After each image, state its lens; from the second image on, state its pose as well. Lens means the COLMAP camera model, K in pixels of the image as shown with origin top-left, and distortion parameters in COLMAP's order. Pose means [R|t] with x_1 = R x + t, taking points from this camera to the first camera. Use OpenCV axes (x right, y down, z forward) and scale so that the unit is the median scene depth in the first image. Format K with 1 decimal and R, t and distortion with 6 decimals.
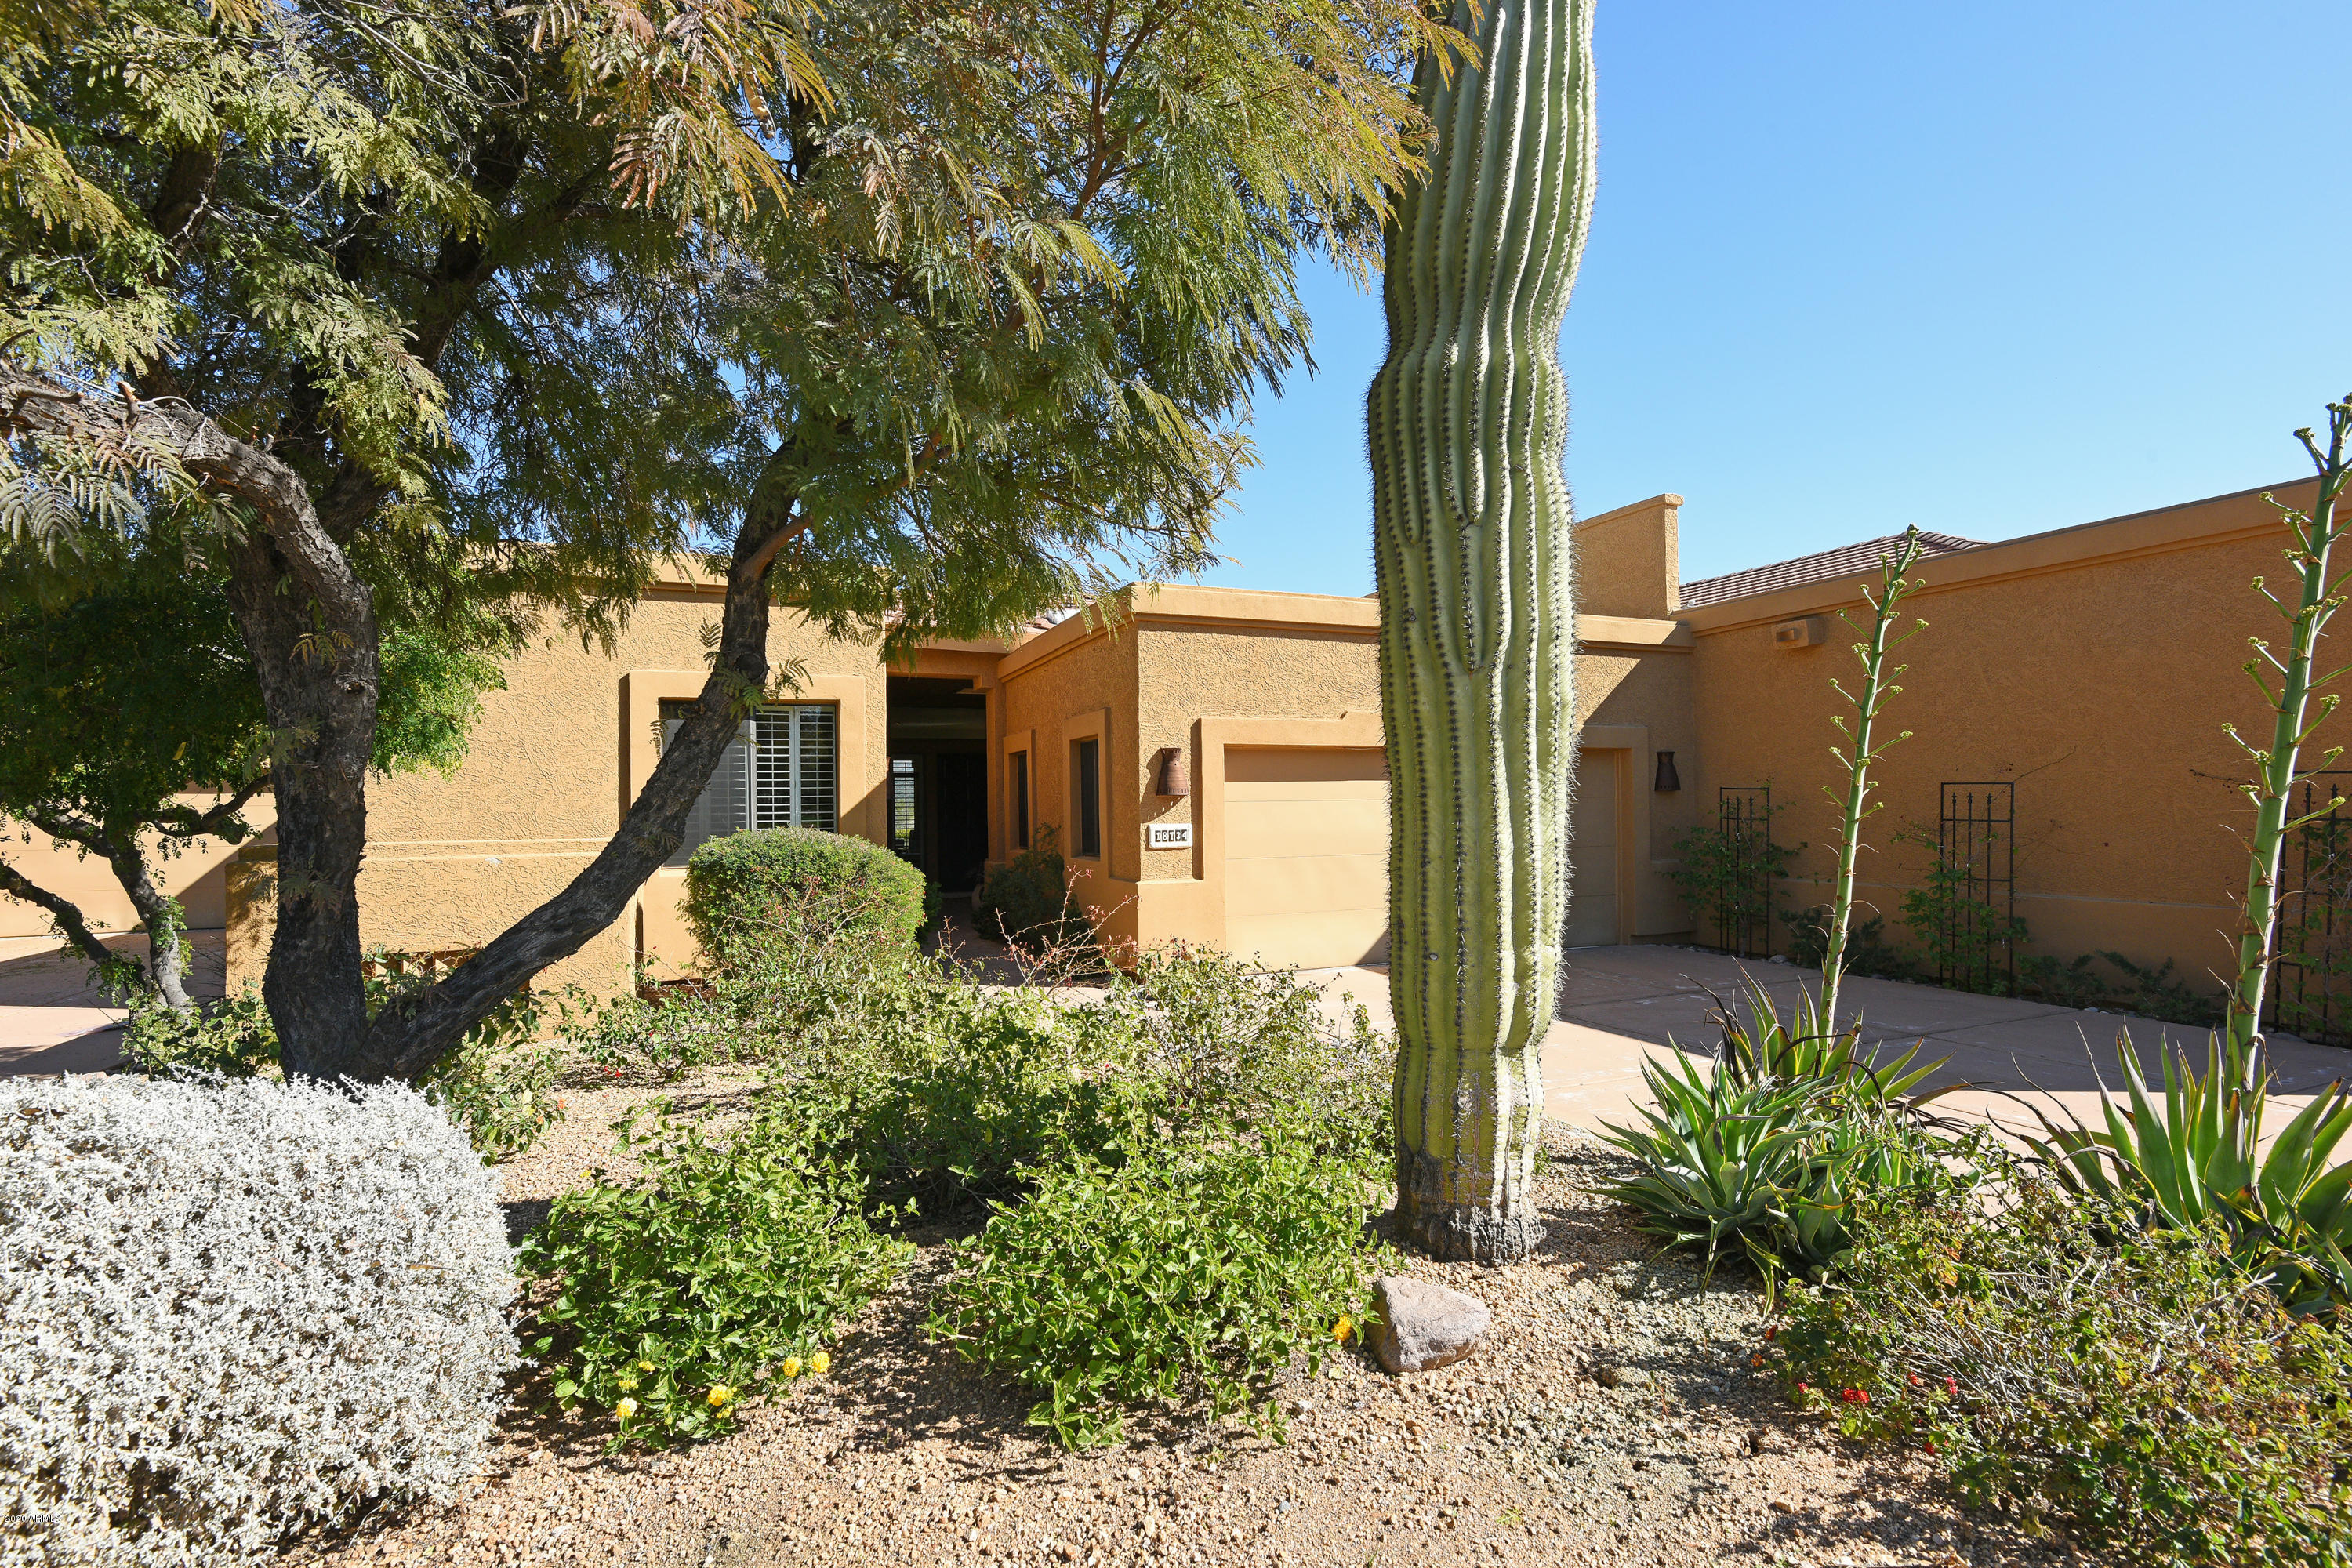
lens RADIAL K [[1064.6, 0, 1176.0], [0, 1064.6, 784.0], [0, 0, 1]] dist [-0.003423, -0.012786]
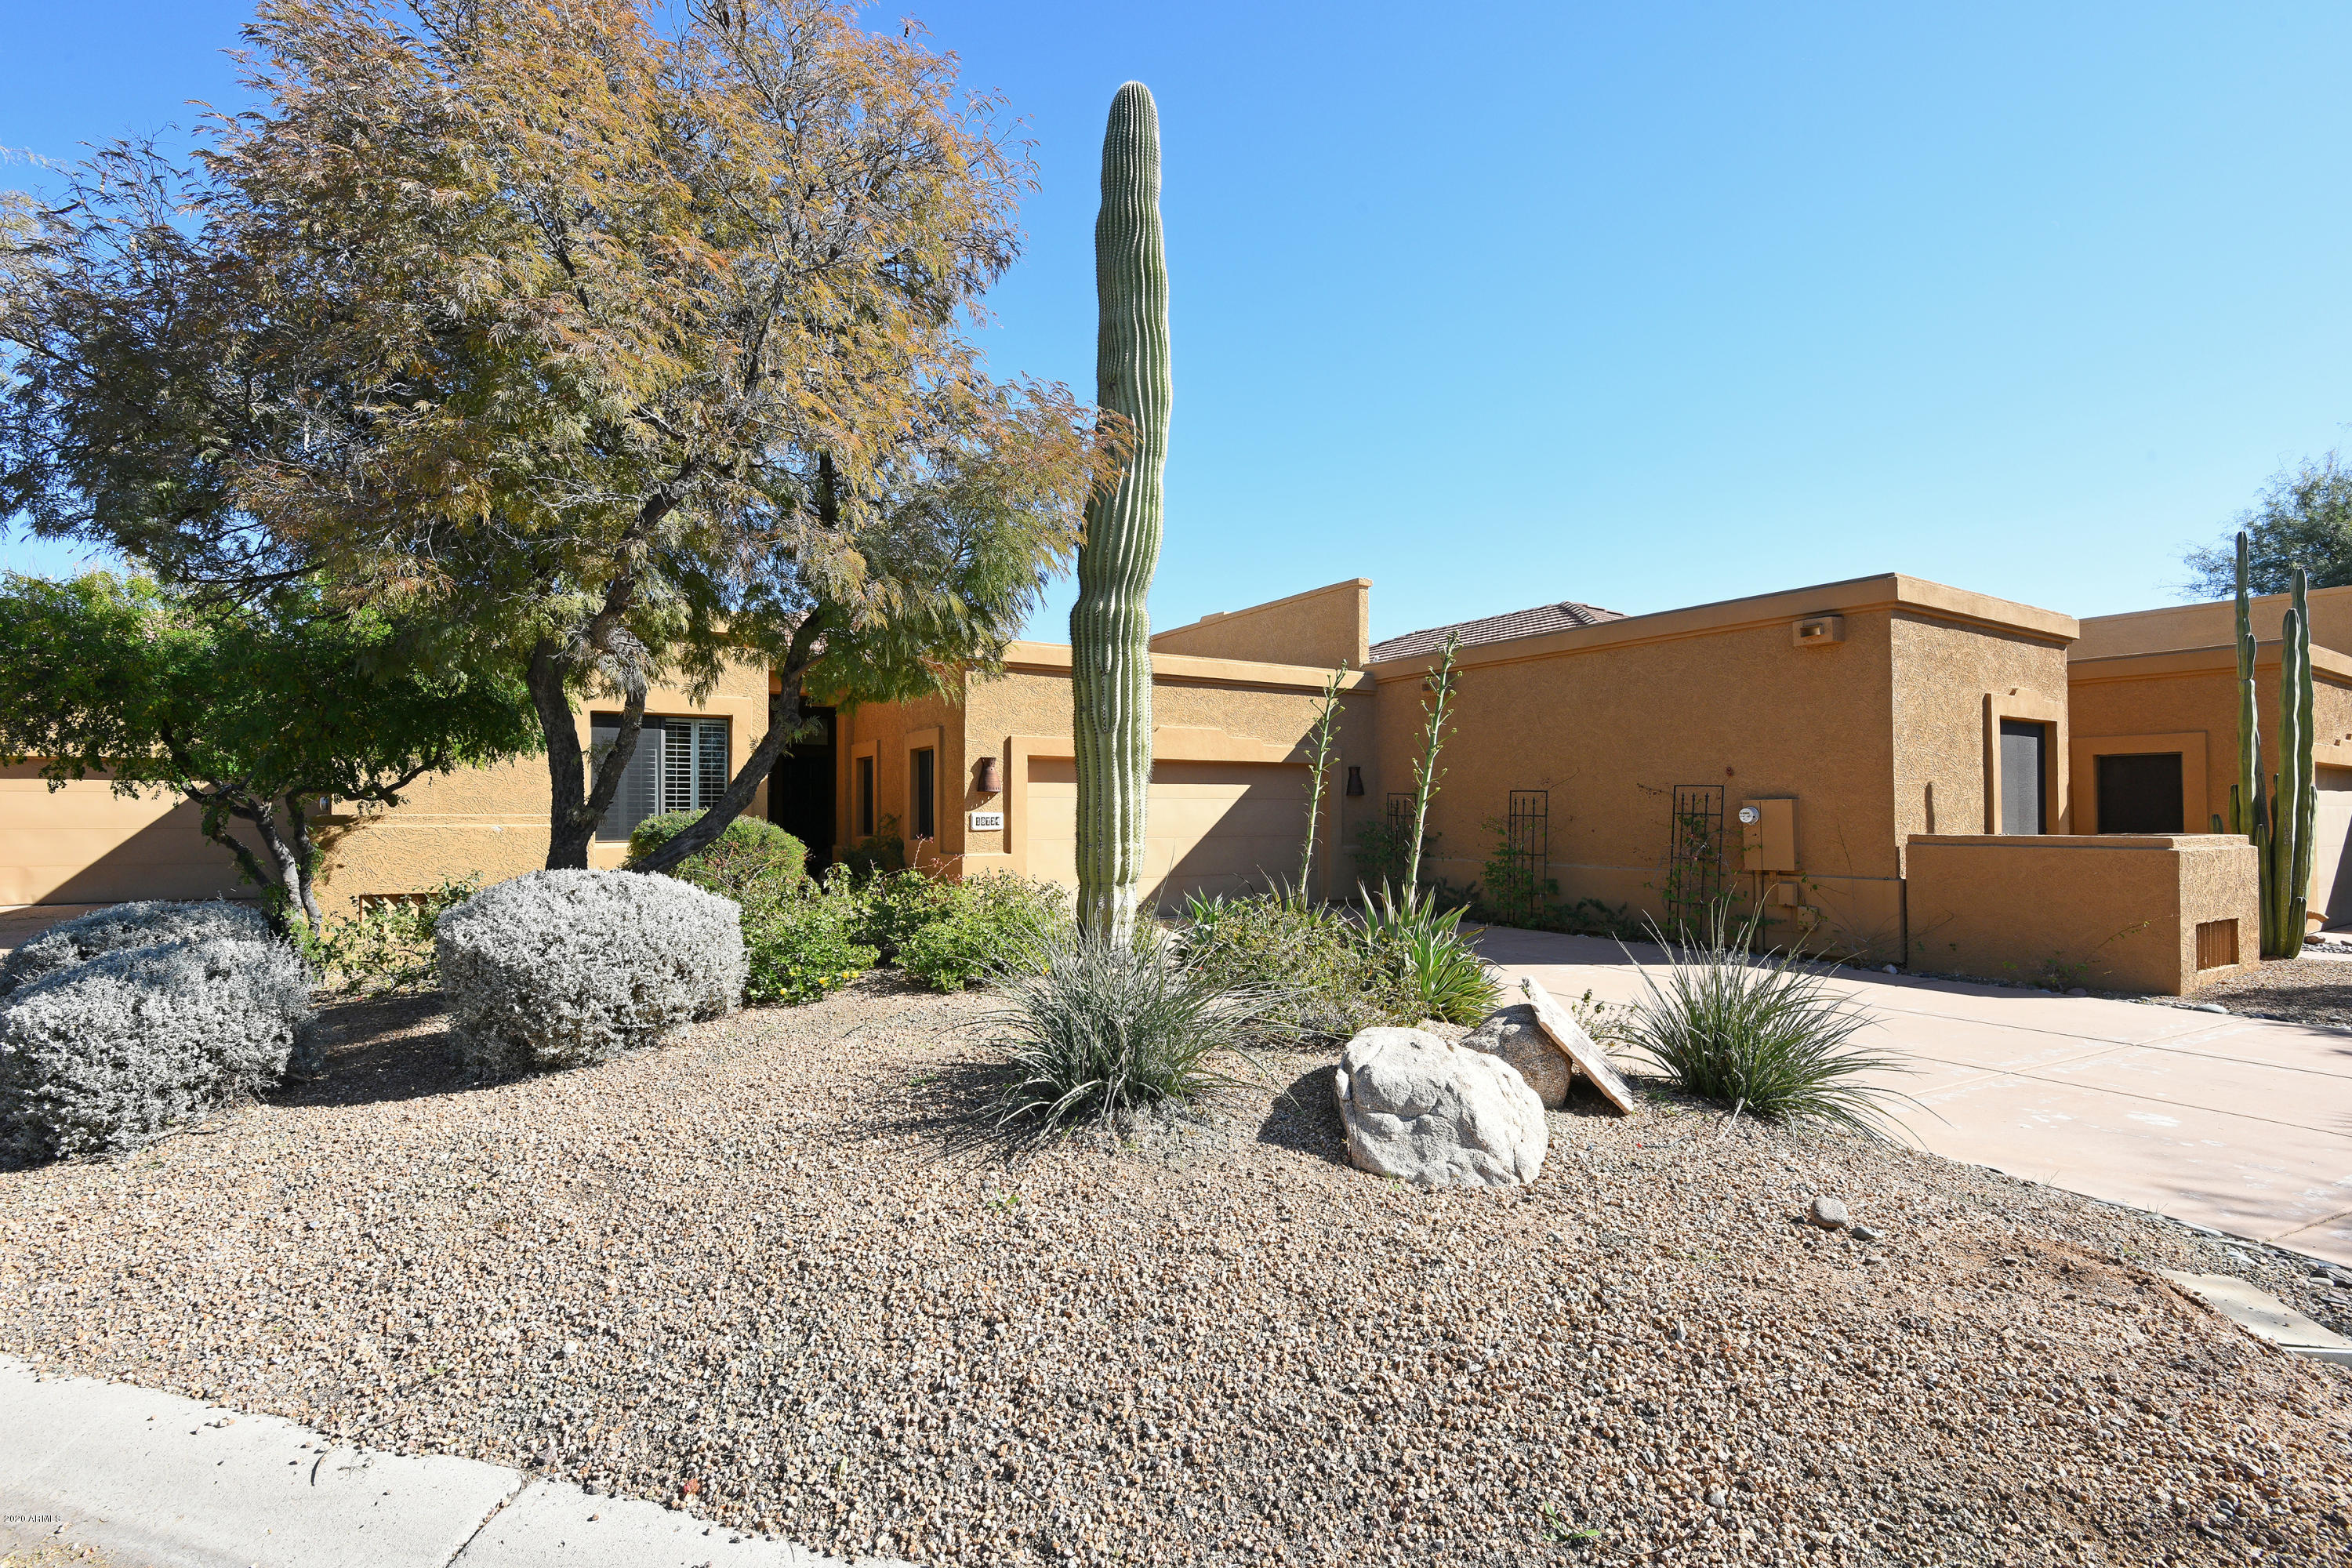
lens RADIAL K [[1064.6, 0, 1176.0], [0, 1064.6, 784.0], [0, 0, 1]] dist [-0.003423, -0.012786]
pose [[0.986130, 0.015801, 0.165218, 0.007287], [-0.014499, 0.999854, -0.009081, 0.009517], [-0.165337, 0.006560, 0.986215, -0.393360]]
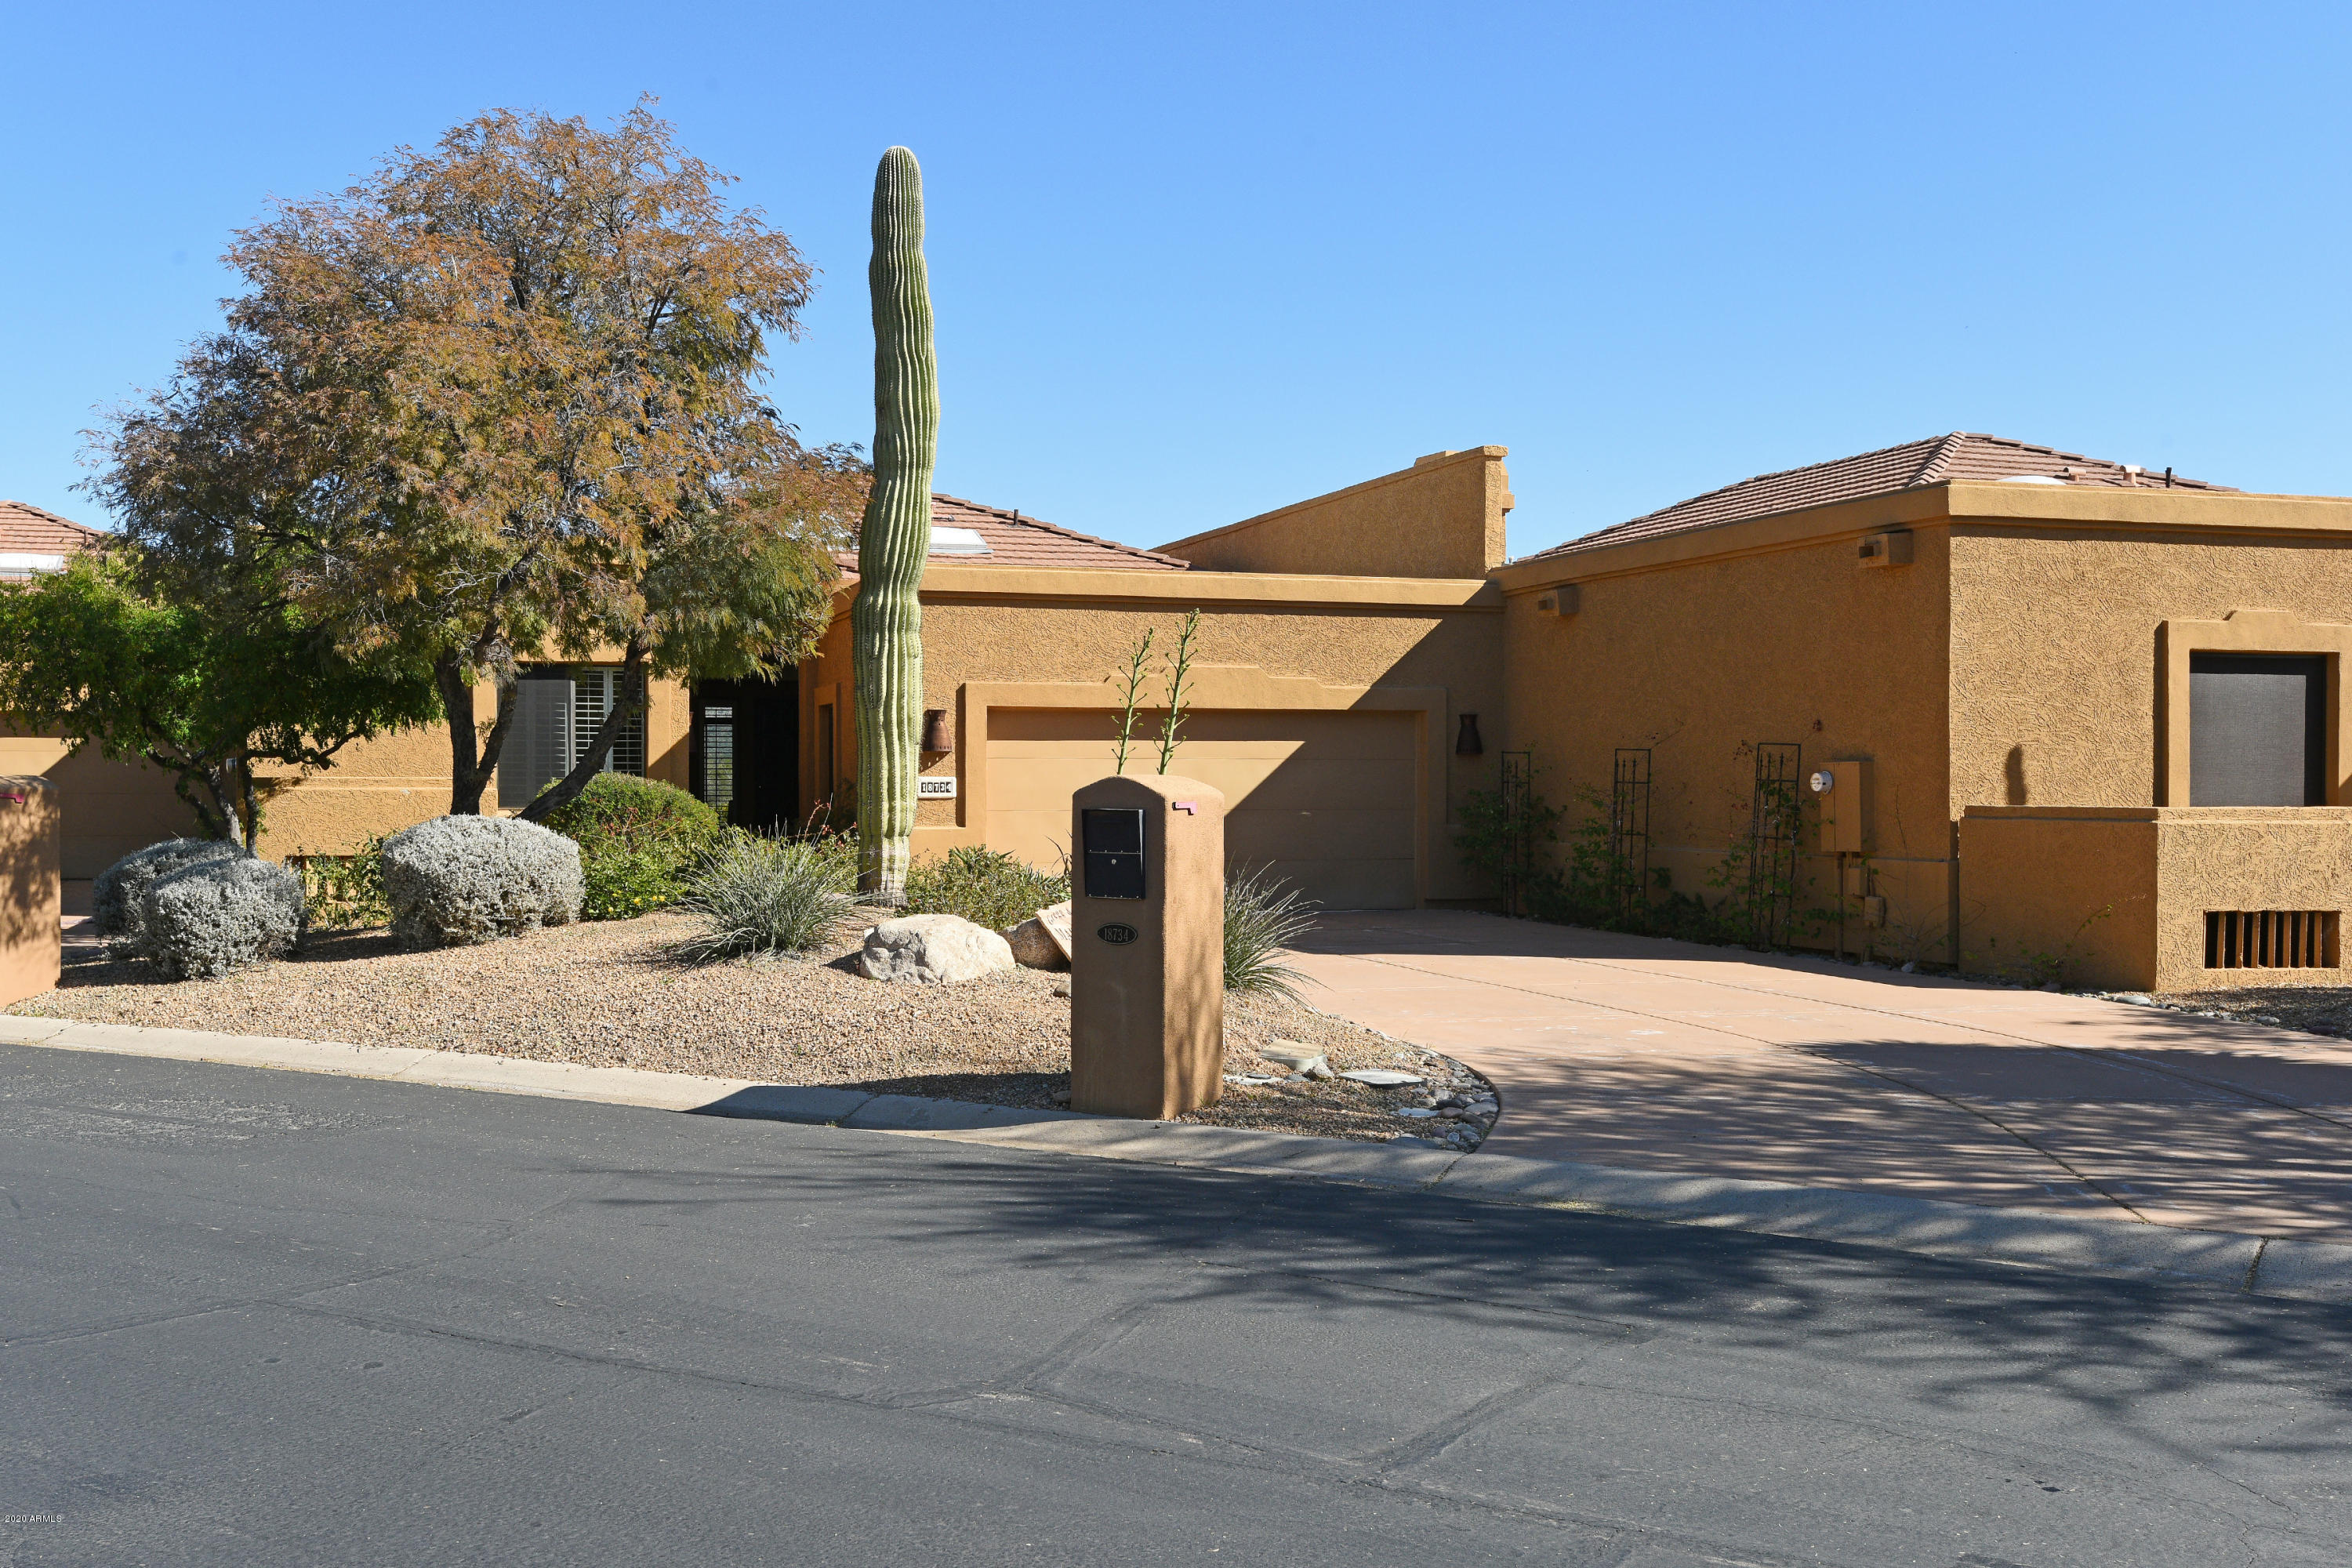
lens RADIAL K [[2256.6, 0, 1162.3], [0, 2256.6, 735.2], [0, 0, 1]] dist [-0.043331, -0.002872]
pose [[0.997759, 0.012243, -0.065786, 0.389244], [-0.012205, 0.999925, 0.000993, -0.011722], [0.065793, -0.000188, 0.997833, -1.361685]]
